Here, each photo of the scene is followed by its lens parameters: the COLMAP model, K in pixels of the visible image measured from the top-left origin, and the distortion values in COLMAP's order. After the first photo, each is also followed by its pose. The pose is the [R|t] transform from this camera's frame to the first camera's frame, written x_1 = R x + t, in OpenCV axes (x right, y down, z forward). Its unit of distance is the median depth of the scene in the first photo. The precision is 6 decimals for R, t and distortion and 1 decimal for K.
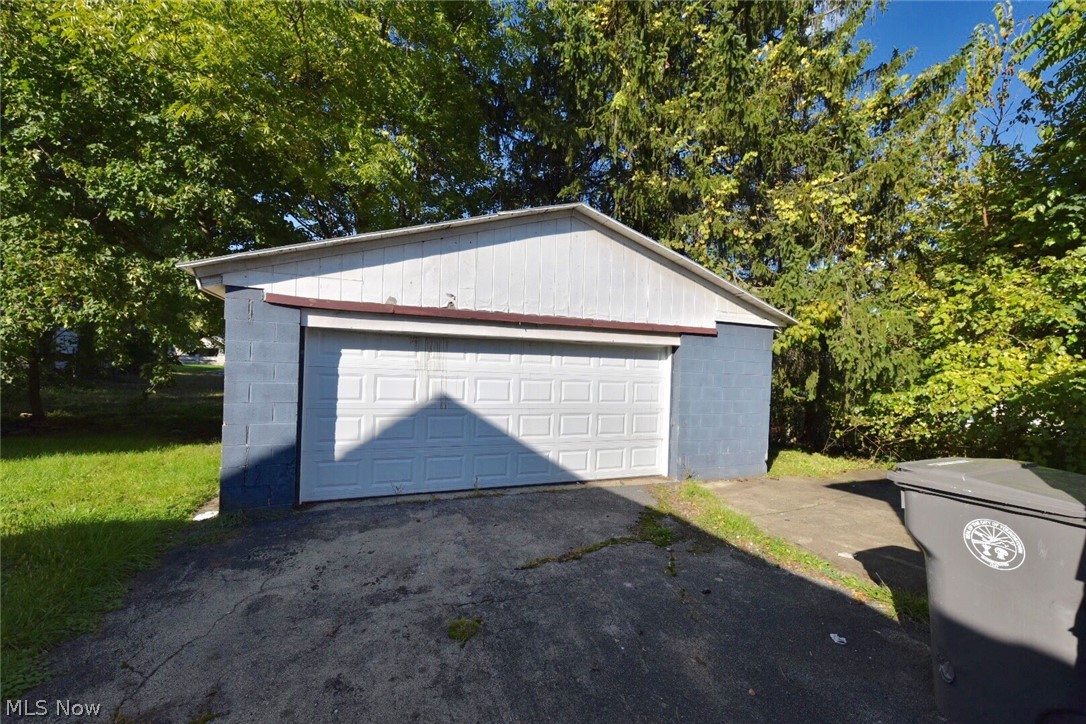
lens RADIAL K [[439.8, 0, 537.8], [0, 439.8, 362.9], [0, 0, 1]] dist [0.000924, -0.000803]
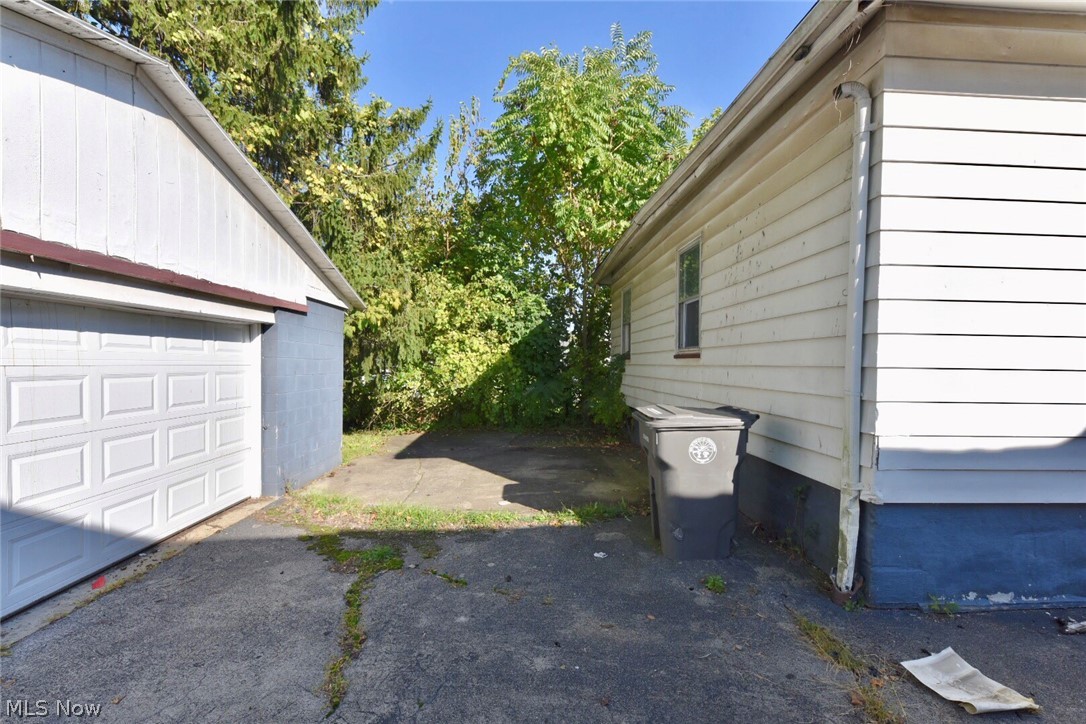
lens RADIAL K [[439.8, 0, 541.3], [0, 439.8, 365.4], [0, 0, 1]] dist [0.000924, -0.000803]
pose [[0.329680, -0.037986, 0.943328, -0.325433], [-0.007066, 0.999063, 0.042699, -0.002766], [-0.944066, -0.020743, 0.329102, 0.390242]]
